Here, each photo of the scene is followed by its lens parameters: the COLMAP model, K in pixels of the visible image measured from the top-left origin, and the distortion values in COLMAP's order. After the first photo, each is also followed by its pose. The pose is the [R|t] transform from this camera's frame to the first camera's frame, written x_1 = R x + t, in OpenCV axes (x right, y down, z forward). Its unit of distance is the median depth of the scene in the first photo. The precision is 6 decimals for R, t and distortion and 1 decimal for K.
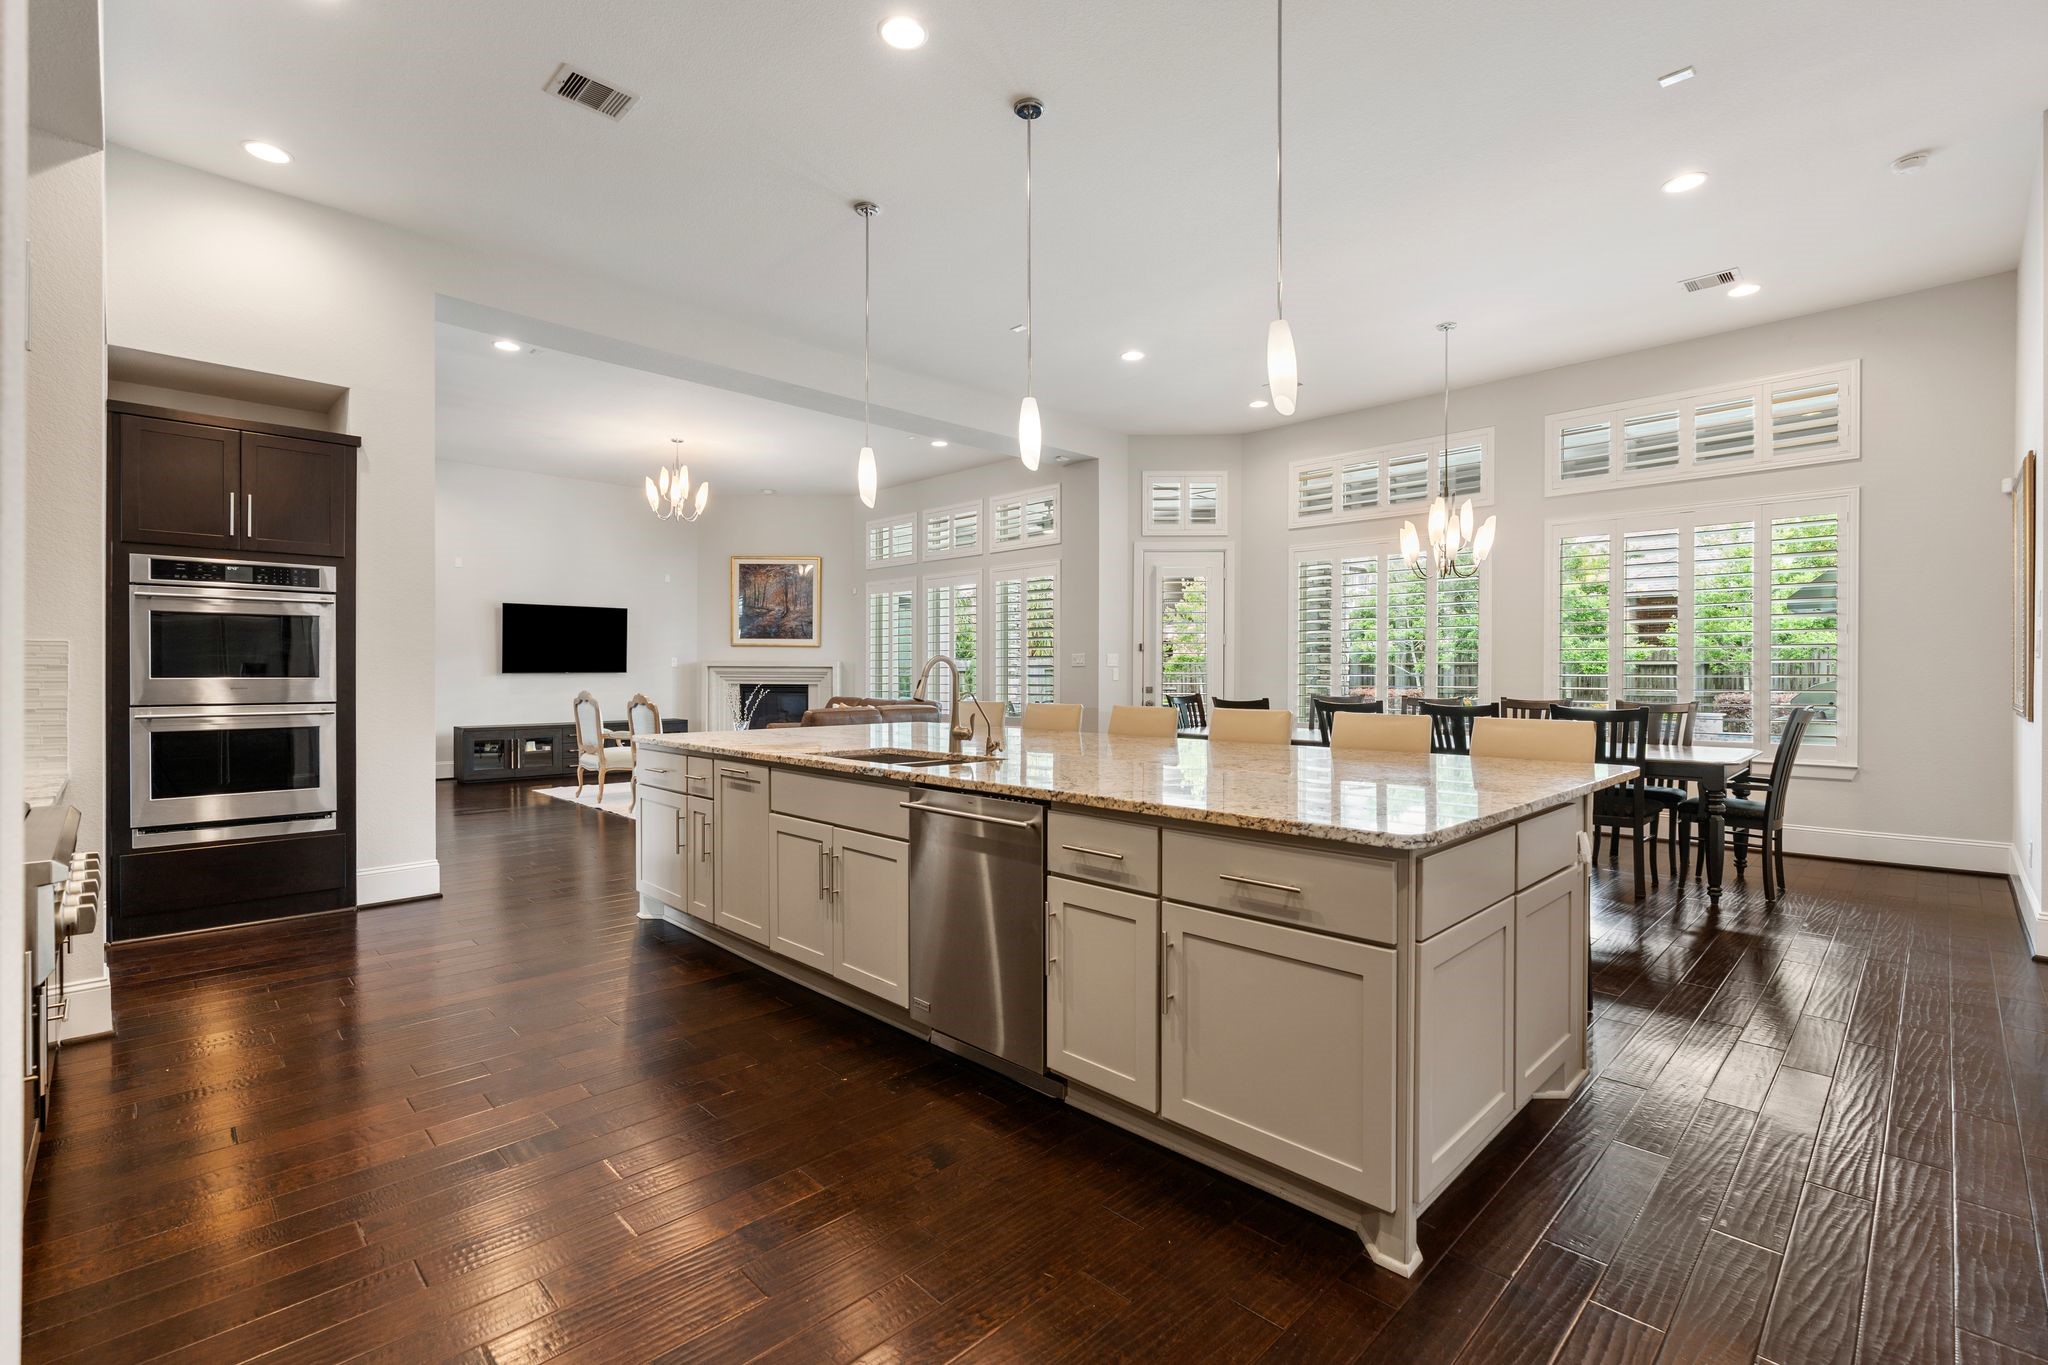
lens RADIAL K [[915.1, 0, 1022.2], [0, 915.1, 678.6], [0, 0, 1]] dist [-0.009789, 0.001751]
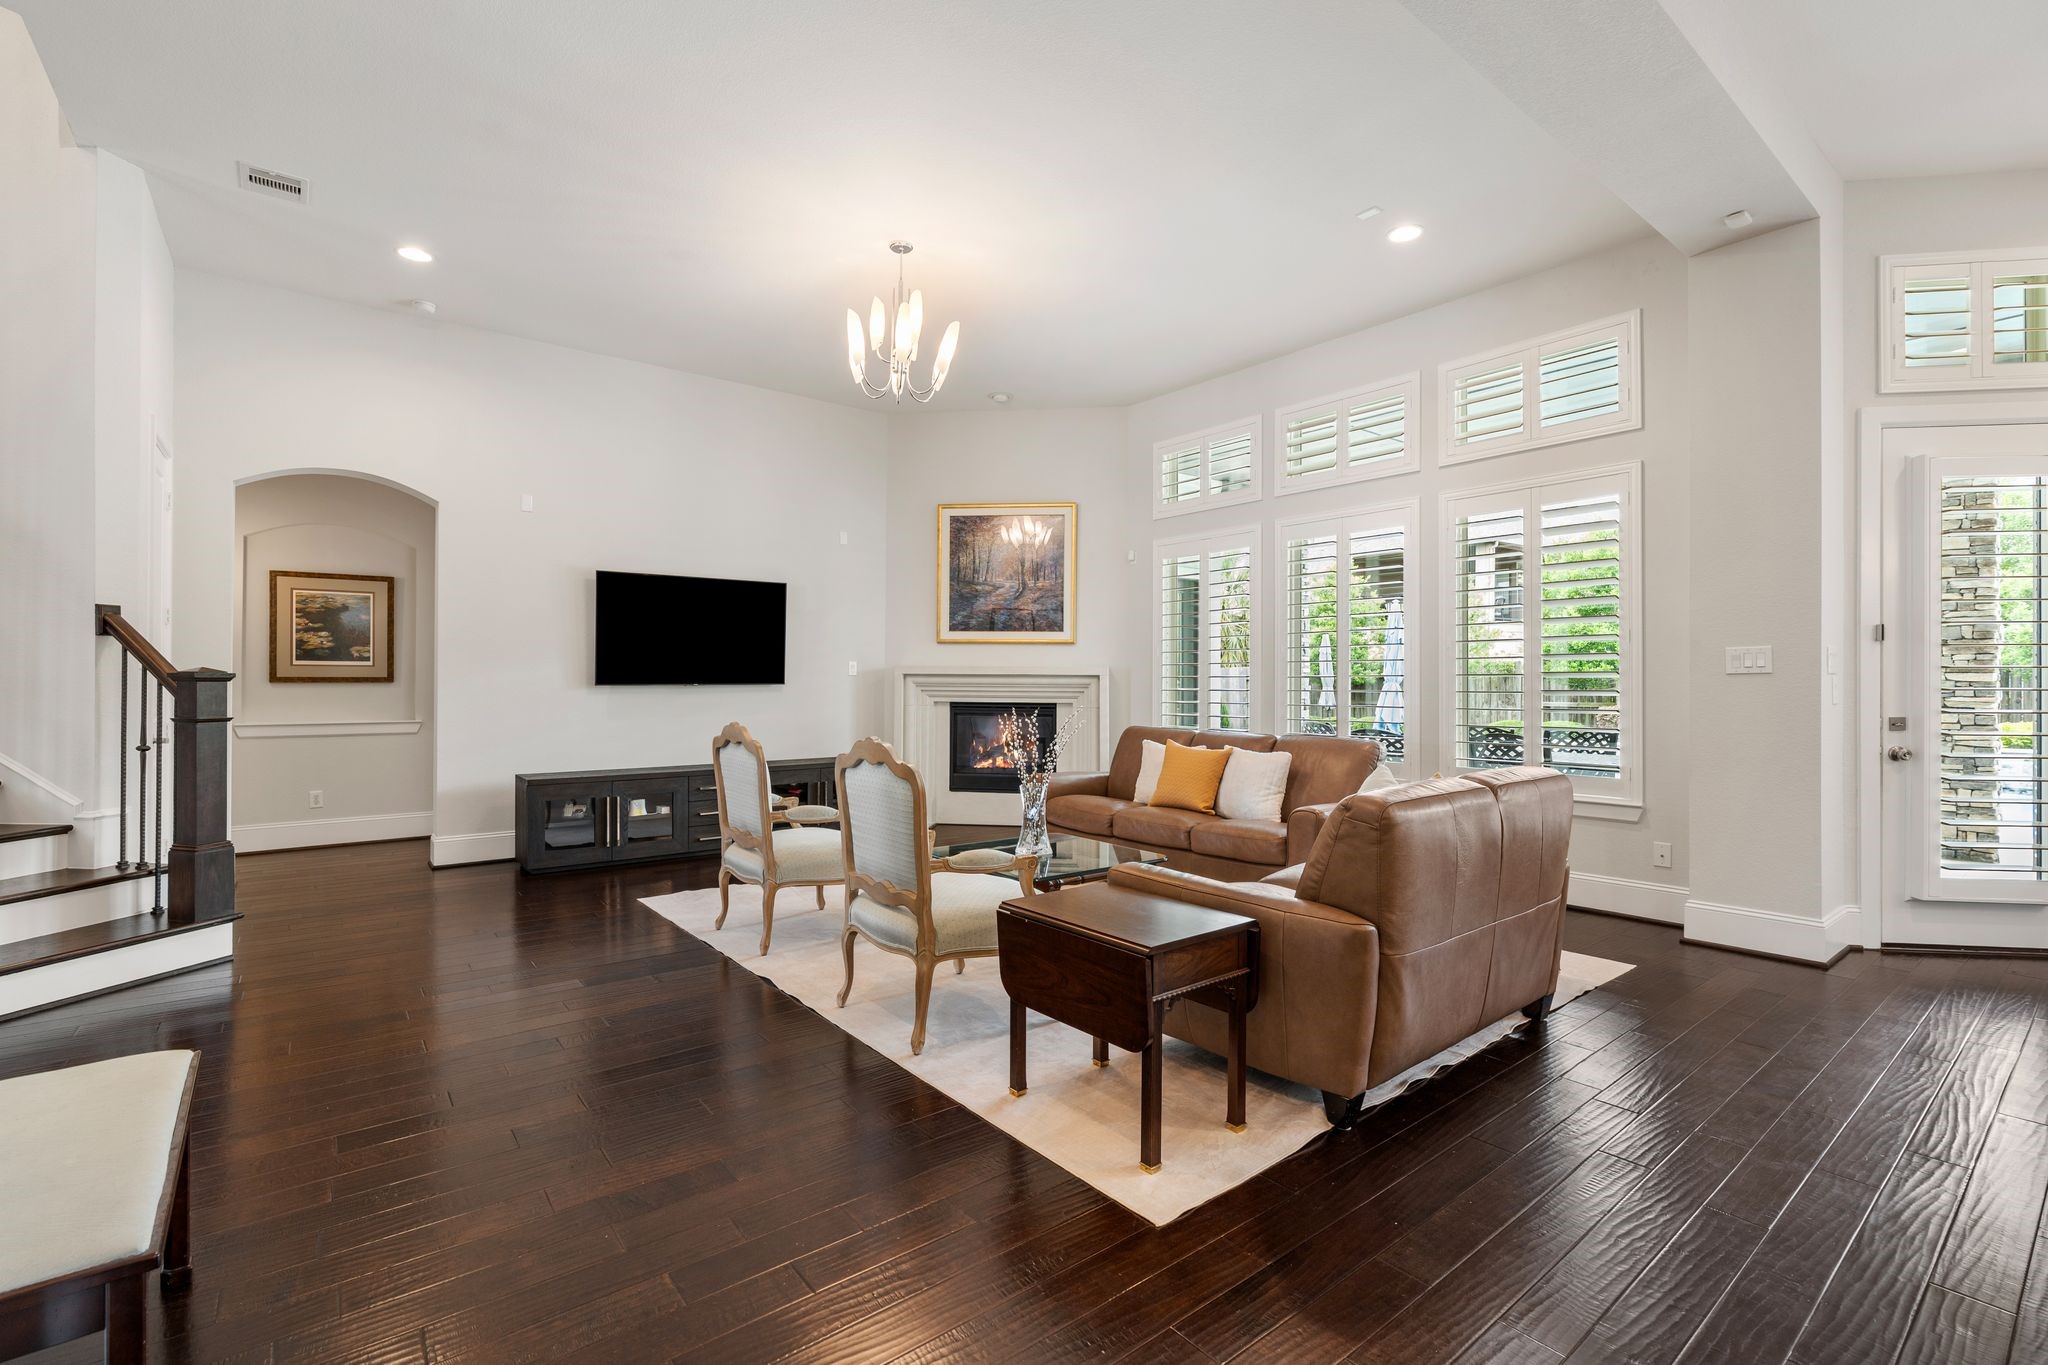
lens RADIAL K [[915.1, 0, 1022.2], [0, 915.1, 678.6], [0, 0, 1]] dist [-0.009789, 0.001751]
pose [[0.994435, 0.000389, -0.105354, -0.214632], [-0.001565, 0.999937, -0.011078, -0.003903], [0.105344, 0.011181, 0.994373, 0.409622]]
